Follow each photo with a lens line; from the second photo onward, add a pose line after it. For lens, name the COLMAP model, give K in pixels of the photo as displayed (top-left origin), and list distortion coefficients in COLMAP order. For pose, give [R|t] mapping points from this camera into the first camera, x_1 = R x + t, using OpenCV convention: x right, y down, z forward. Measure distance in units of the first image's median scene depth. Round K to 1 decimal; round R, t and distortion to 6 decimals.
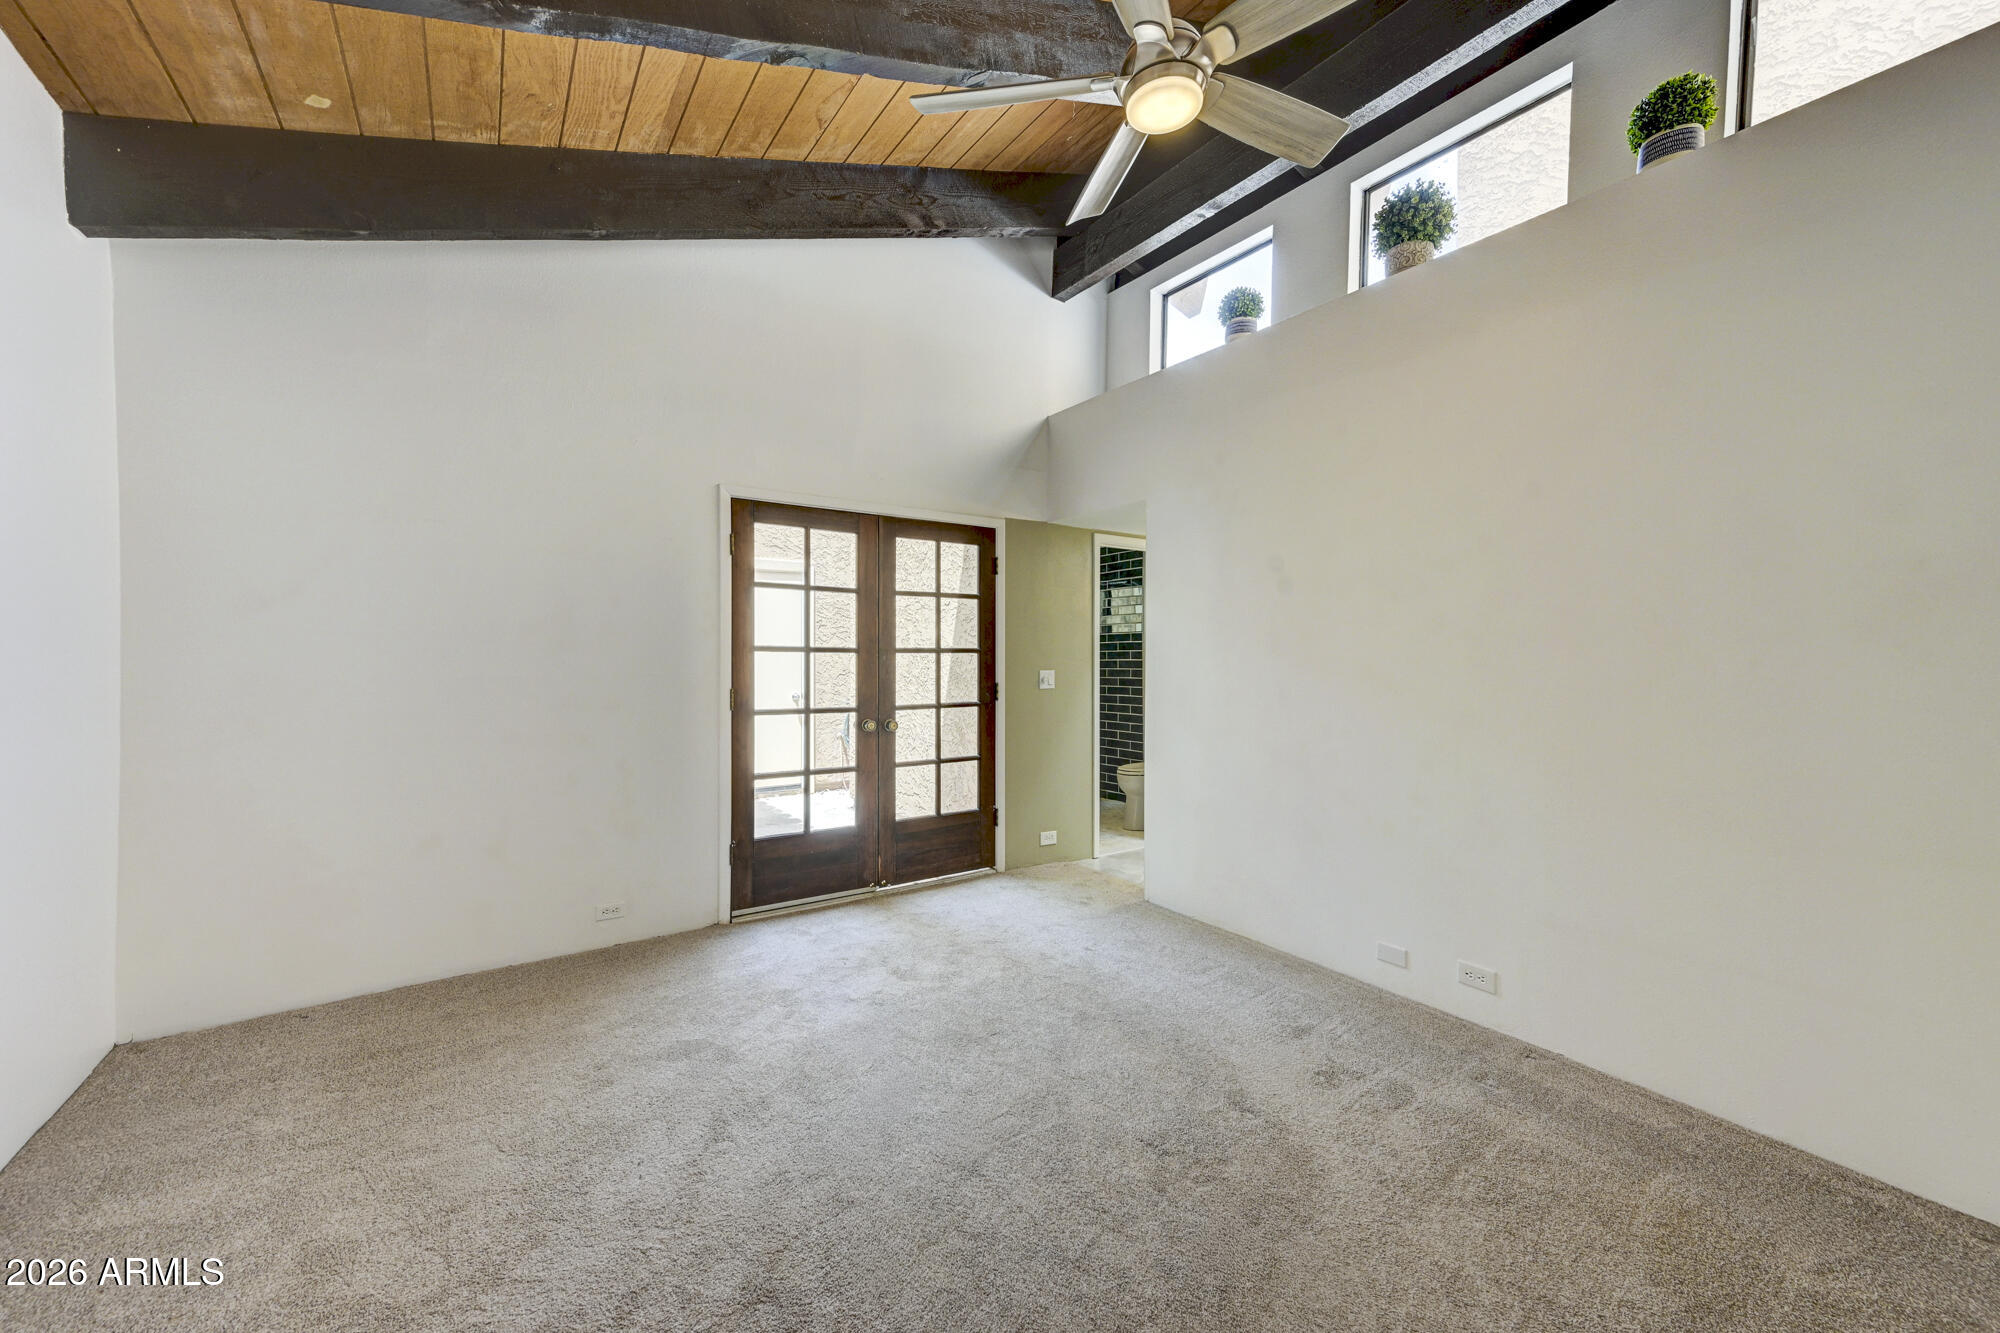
lens RADIAL K [[791.4, 0, 966.5], [0, 791.4, 664.6], [0, 0, 1]] dist [0.023196, 0.000083]
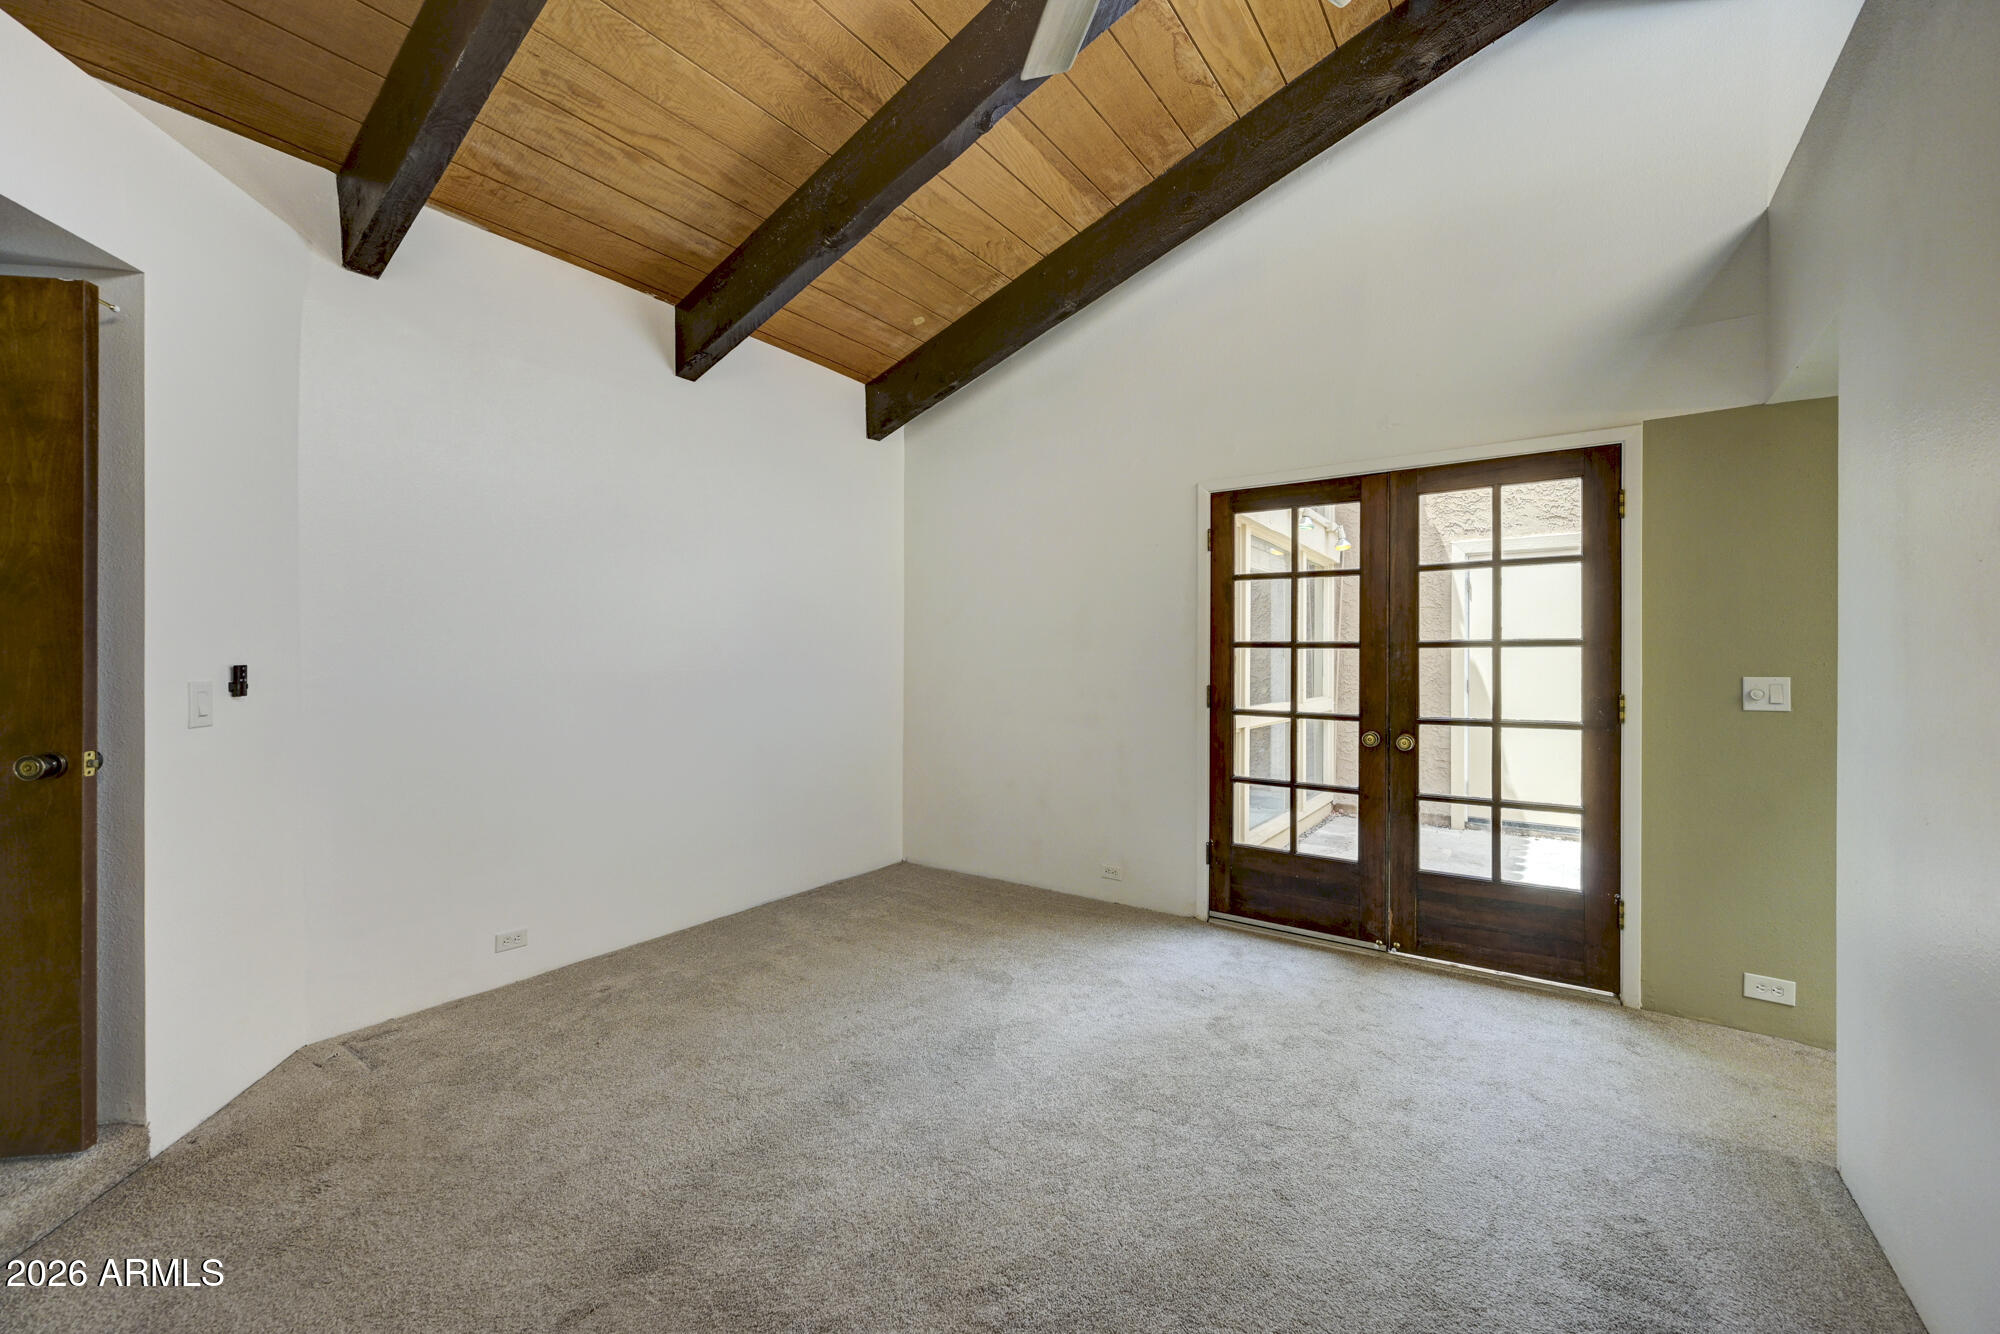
lens RADIAL K [[776.4, 0, 994.1], [0, 776.4, 664.9], [0, 0, 1]] dist [-0.000630, -0.000123]
pose [[0.356318, 0.004491, -0.934354, 0.503507], [-0.013825, 0.999904, -0.000466, 0.008131], [0.934263, 0.013084, 0.356346, 0.393520]]
